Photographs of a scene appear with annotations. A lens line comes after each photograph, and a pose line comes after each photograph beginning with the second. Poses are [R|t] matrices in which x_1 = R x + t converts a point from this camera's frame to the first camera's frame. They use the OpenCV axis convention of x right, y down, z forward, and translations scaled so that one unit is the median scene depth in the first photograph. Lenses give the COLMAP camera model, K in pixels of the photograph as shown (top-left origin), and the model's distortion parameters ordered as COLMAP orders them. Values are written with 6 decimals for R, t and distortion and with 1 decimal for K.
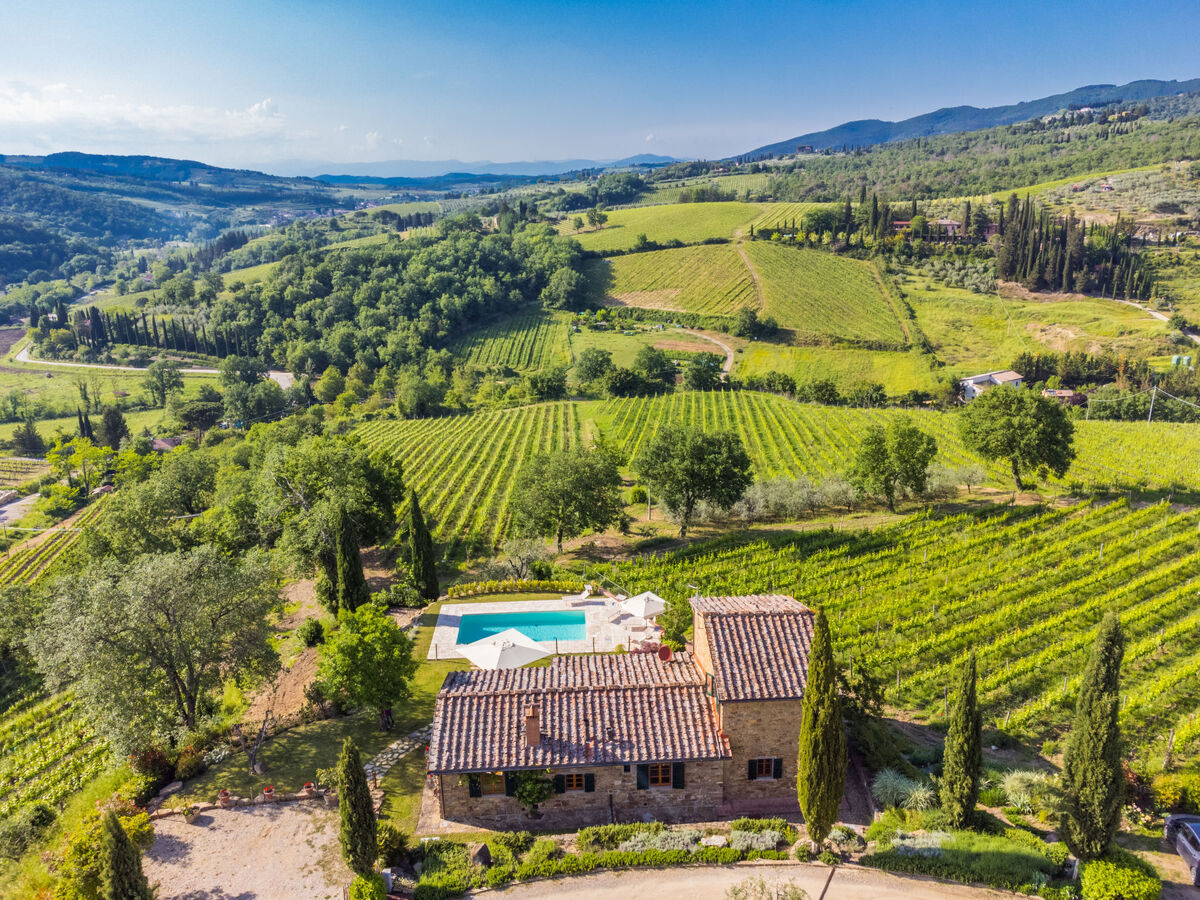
lens RADIAL K [[992.6, 0, 591.6], [0, 992.6, 459.5], [0, 0, 1]] dist [0.027534, -0.016177]
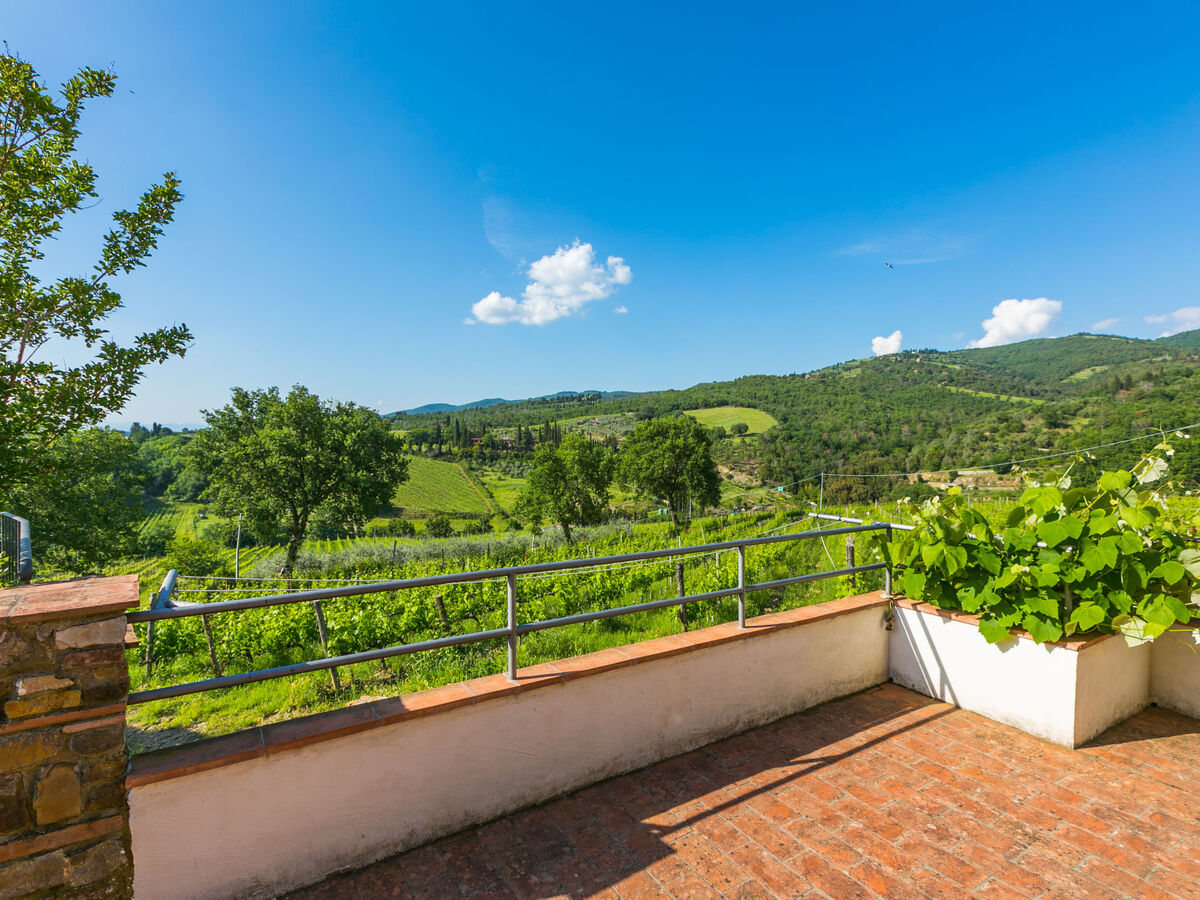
lens RADIAL K [[611.2, 0, 614.1], [0, 611.2, 455.4], [0, 0, 1]] dist [0.001720, 0.000456]
pose [[0.854557, 0.018688, 0.519022, 0.021729], [0.132806, 0.958264, -0.253165, 0.038089], [-0.502091, 0.285273, 0.816409, 0.184388]]
